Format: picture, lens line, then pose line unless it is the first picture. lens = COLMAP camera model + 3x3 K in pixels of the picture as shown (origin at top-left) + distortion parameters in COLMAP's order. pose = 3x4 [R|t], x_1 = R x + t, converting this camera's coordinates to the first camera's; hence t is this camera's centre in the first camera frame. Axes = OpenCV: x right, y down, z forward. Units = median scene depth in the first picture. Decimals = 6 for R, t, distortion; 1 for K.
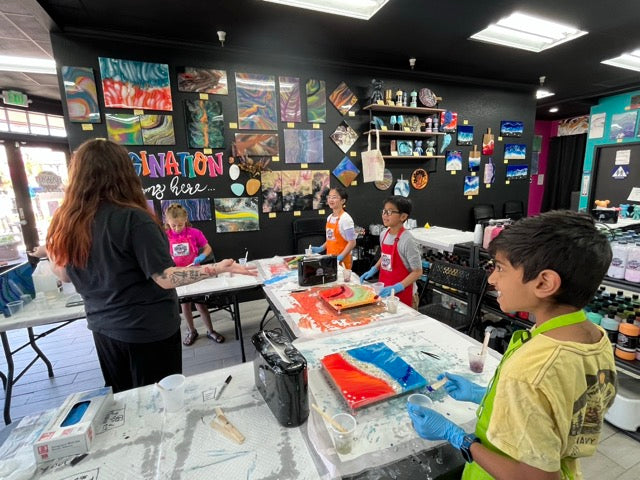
lens RADIAL K [[317.6, 0, 324.8], [0, 317.6, 240.3], [0, 0, 1]] dist [0.002956, -0.000559]
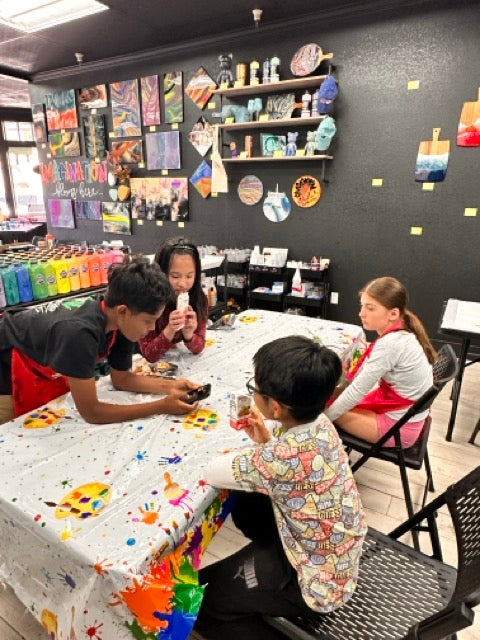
lens RADIAL K [[406.6, 0, 238.9], [0, 406.6, 319.0], [0, 0, 1]] dist [0.003479, -0.000033]
pose [[0.587088, 0.274886, -0.761423, 1.156637], [-0.173500, 0.961452, 0.213324, -0.118045], [0.790712, 0.006867, 0.612150, 0.460536]]
